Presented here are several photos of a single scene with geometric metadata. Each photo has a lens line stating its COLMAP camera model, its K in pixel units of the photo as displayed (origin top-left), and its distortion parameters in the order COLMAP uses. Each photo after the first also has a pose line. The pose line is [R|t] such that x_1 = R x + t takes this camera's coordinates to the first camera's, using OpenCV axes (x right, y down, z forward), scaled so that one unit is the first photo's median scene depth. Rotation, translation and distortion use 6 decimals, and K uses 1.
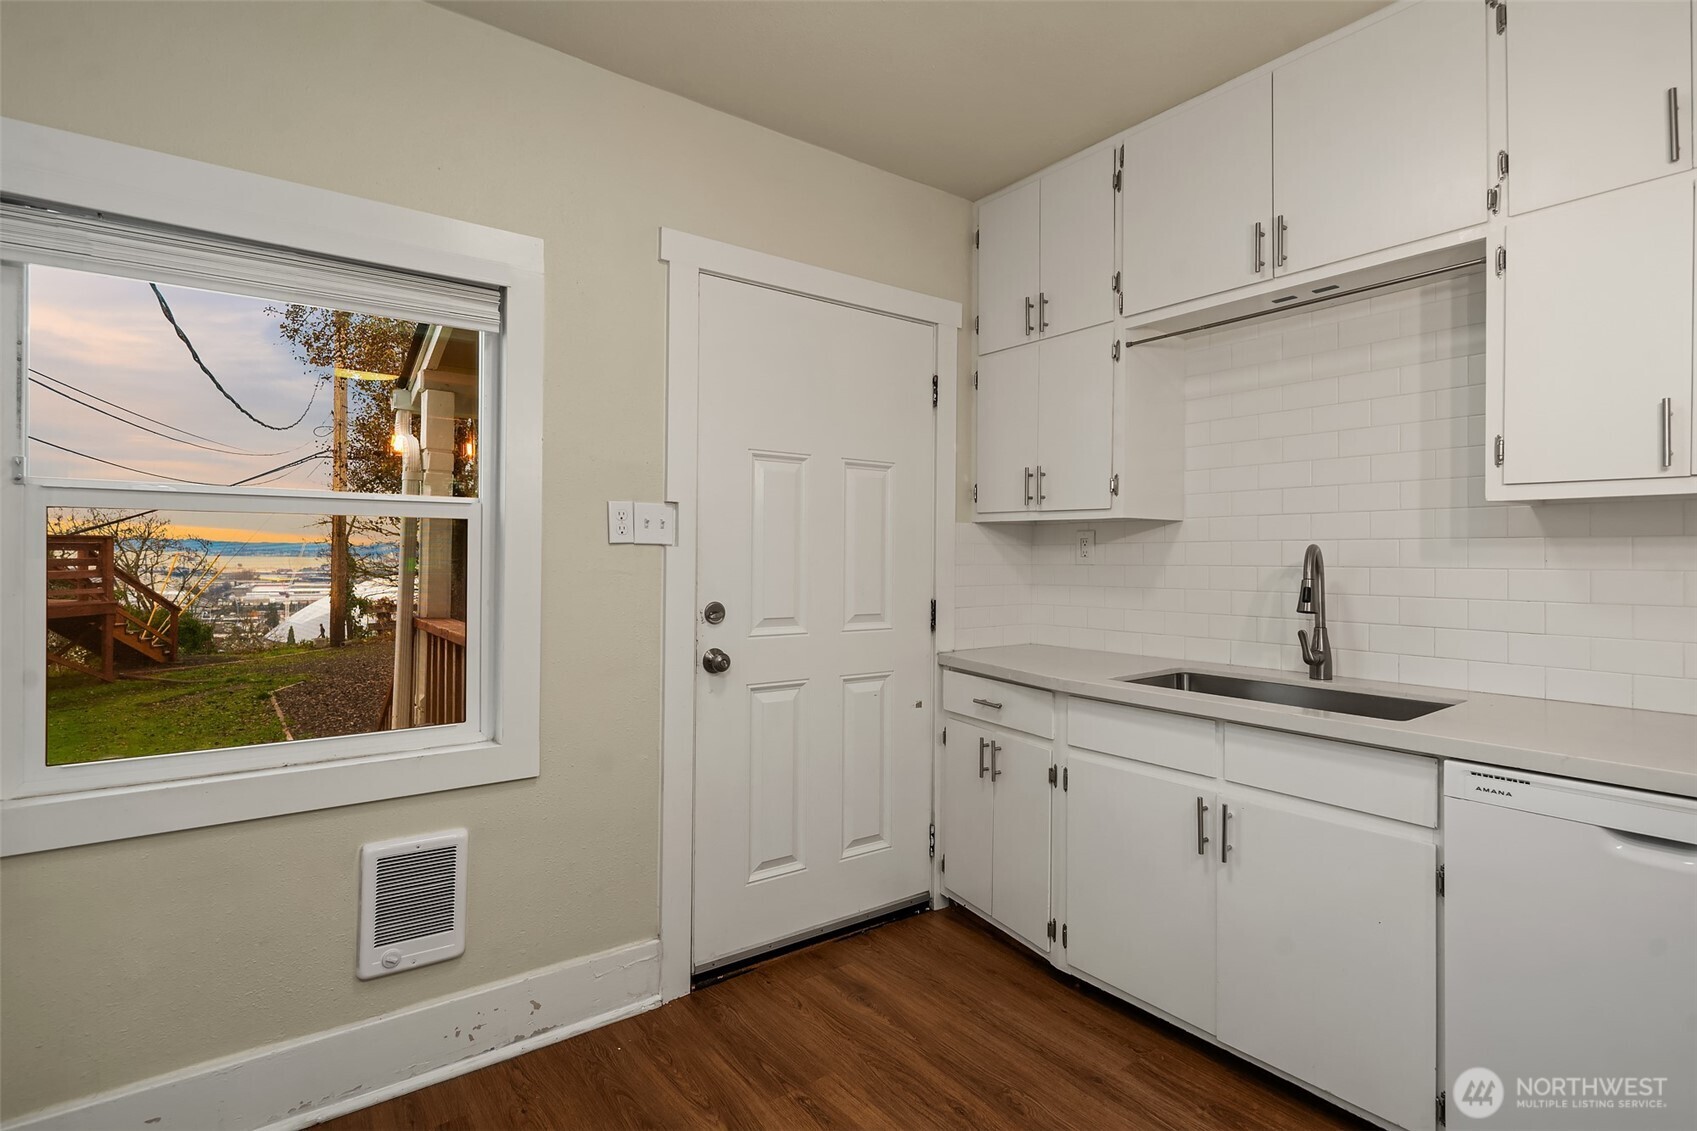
lens RADIAL K [[819.1, 0, 846.3], [0, 819.1, 556.6], [0, 0, 1]] dist [-0.001752, -0.000491]
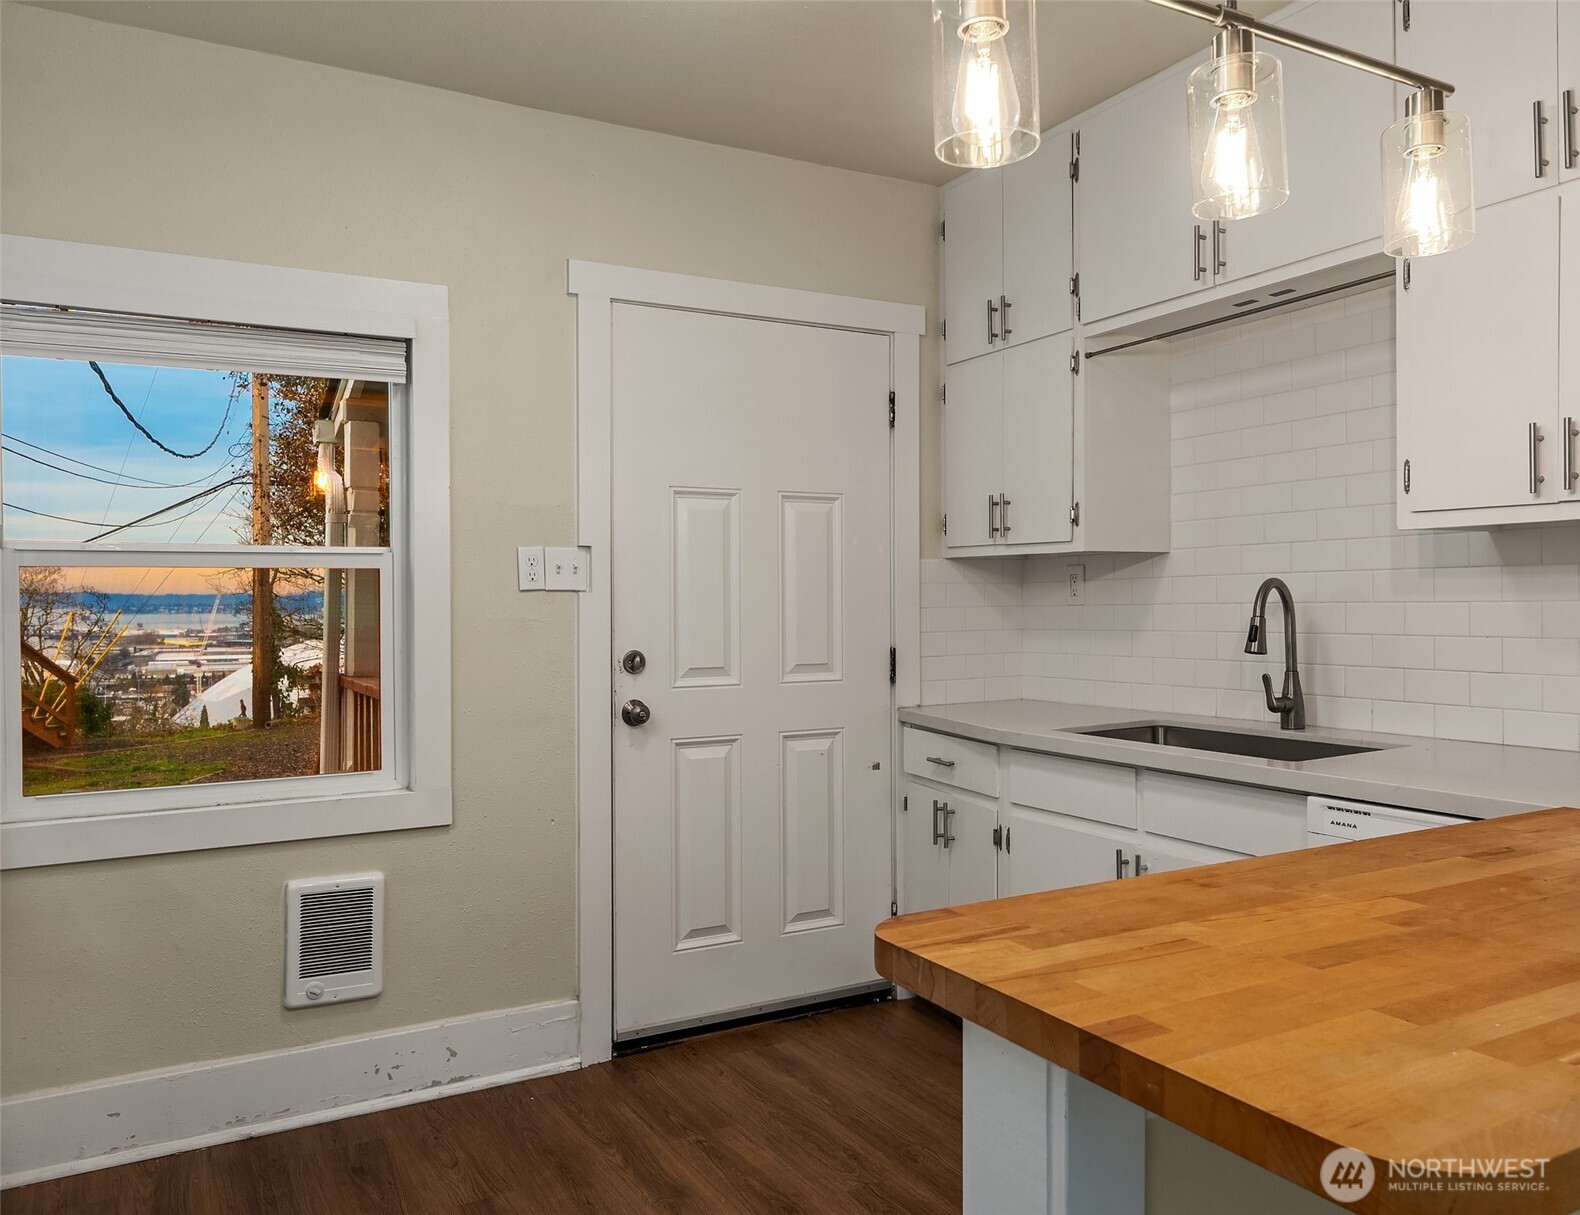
lens RADIAL K [[1184.5, 0, 790.0], [0, 1184.5, 607.5], [0, 0, 1]] dist [-0.001126, -0.001007]
pose [[0.990741, -0.015109, -0.134922, 0.189070], [0.015660, 0.999873, 0.003024, 0.004501], [0.134859, -0.005109, 0.990852, -0.304851]]
